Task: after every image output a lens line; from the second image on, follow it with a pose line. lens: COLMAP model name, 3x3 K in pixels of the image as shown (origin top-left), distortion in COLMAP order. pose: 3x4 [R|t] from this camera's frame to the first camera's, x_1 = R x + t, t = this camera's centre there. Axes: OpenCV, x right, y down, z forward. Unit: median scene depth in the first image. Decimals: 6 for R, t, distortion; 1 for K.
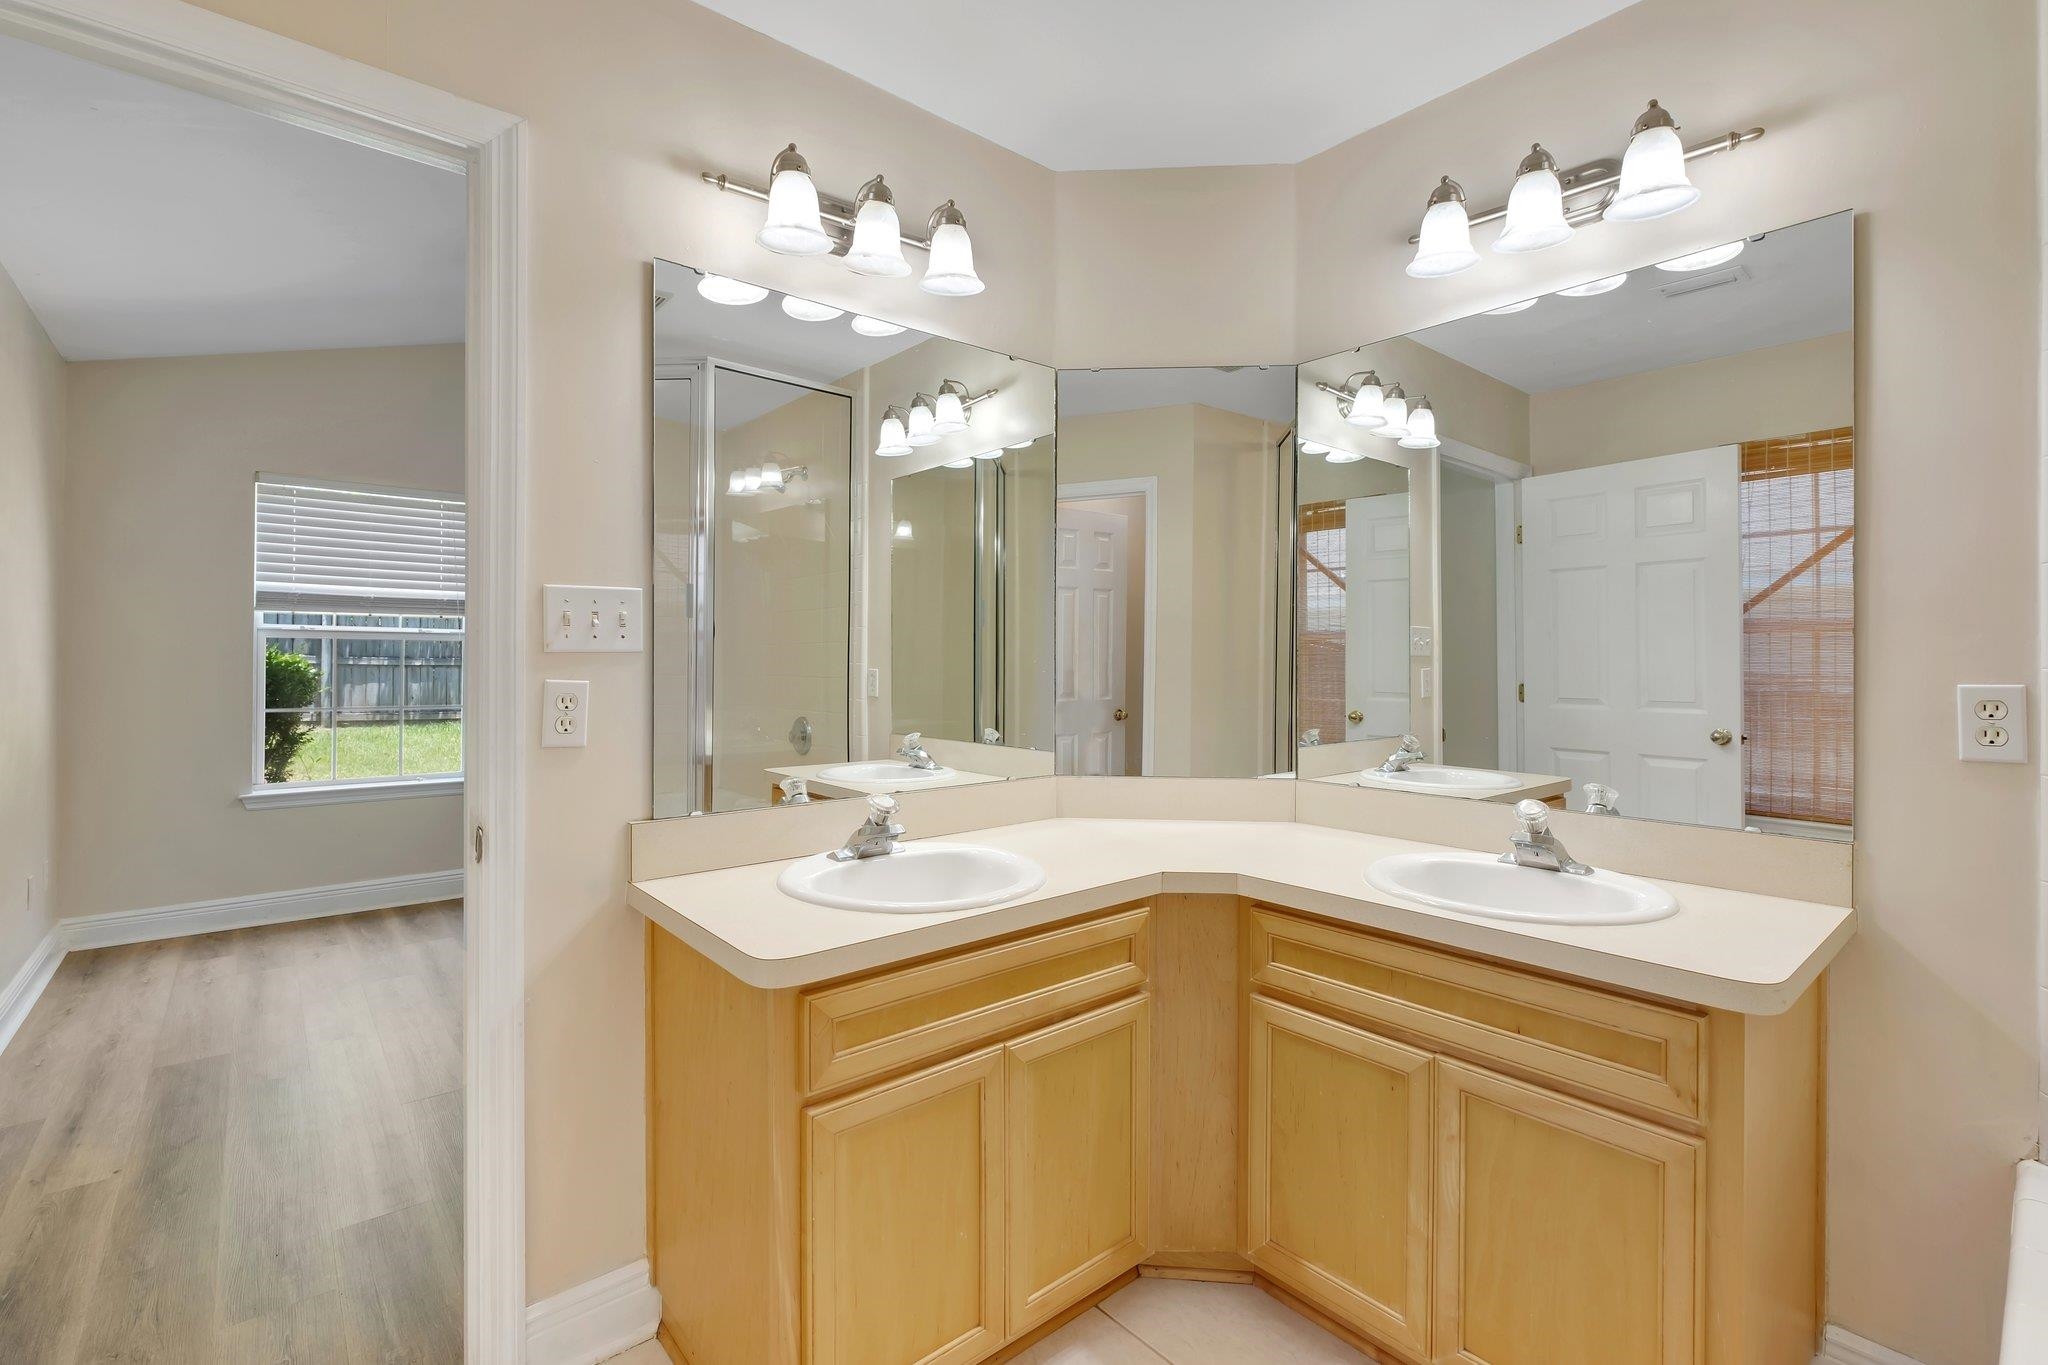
lens RADIAL K [[905.2, 0, 1023.2], [0, 905.2, 659.8], [0, 0, 1]] dist [-0.006652, -0.000139]
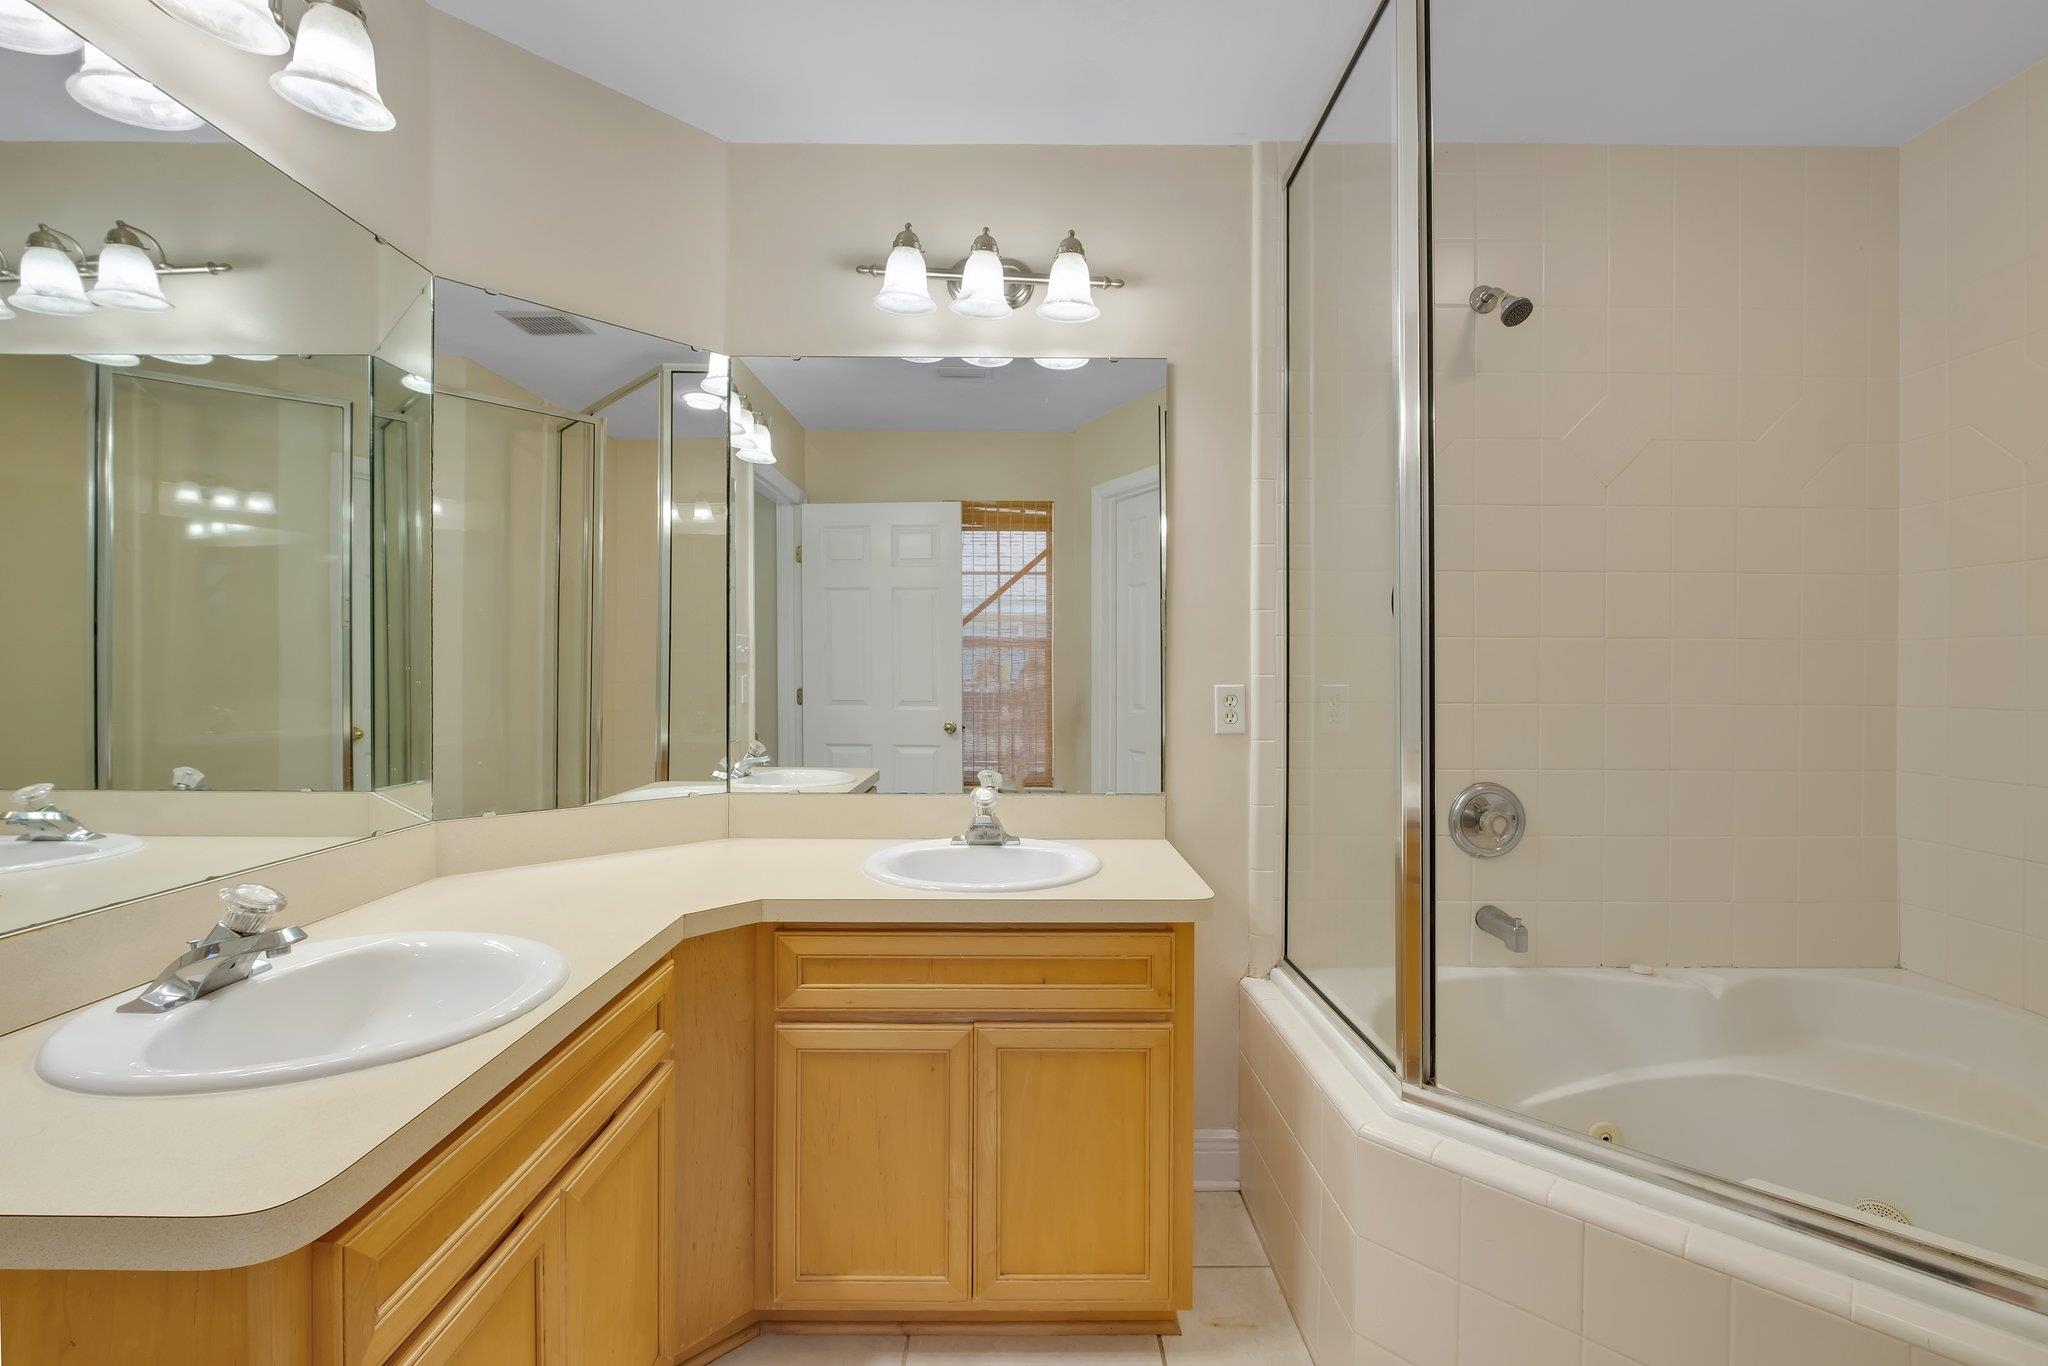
lens RADIAL K [[891.7, 0, 1022.0], [0, 891.7, 672.9], [0, 0, 1]] dist [-0.007244, -0.000280]
pose [[0.640868, -0.001723, 0.767649, -0.279932], [-0.004344, 0.999973, 0.005872, -0.000579], [-0.767639, -0.007098, 0.640843, 0.210356]]
